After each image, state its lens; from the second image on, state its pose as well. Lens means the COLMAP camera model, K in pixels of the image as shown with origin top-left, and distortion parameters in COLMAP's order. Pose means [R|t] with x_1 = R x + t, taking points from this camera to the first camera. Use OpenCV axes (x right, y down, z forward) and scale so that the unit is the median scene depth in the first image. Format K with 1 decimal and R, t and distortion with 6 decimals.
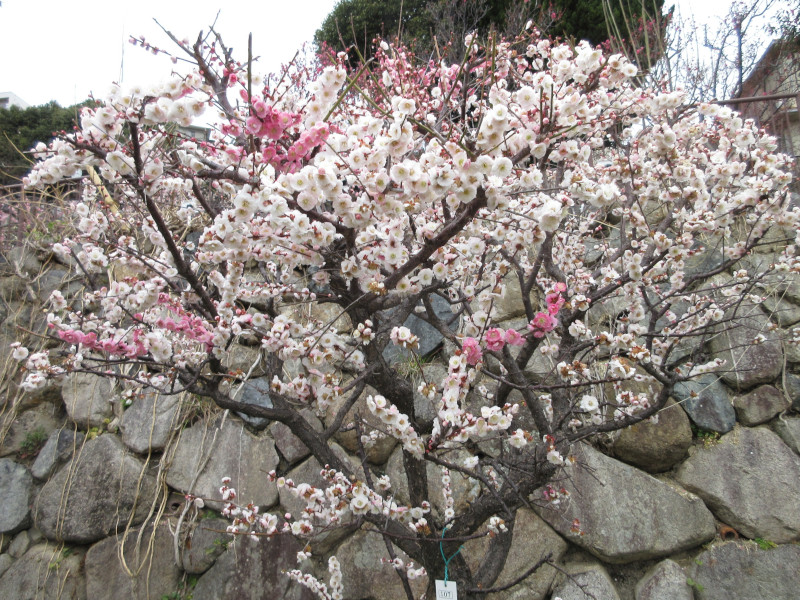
lens RADIAL K [[716.3, 0, 396.0], [0, 716.3, 298.7], [0, 0, 1]] dist [-0.015681, -0.010458]
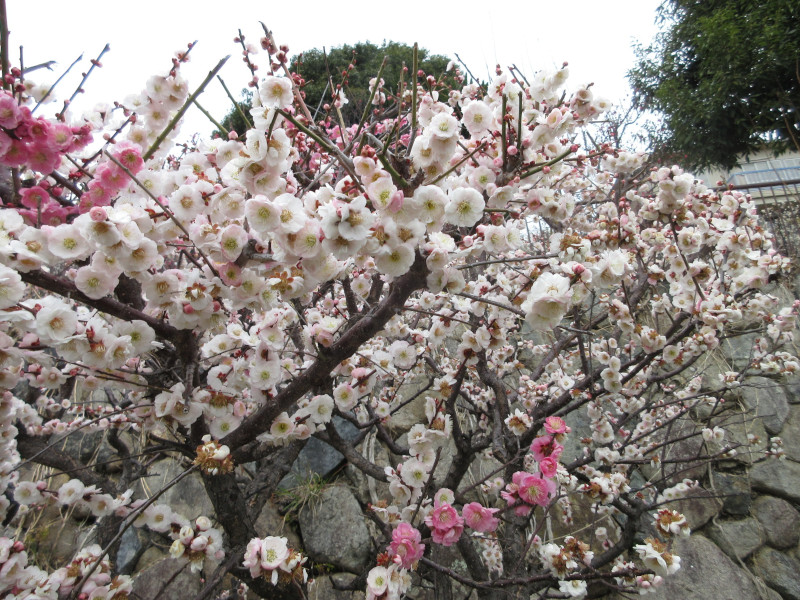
lens RADIAL K [[716.3, 0, 396.0], [0, 716.3, 301.8], [0, 0, 1]] dist [-0.015681, -0.010458]
pose [[0.990240, -0.012729, 0.138793, 0.022549], [0.030683, 0.991299, -0.128002, -0.042633], [-0.135956, 0.131012, 0.982014, 0.416317]]
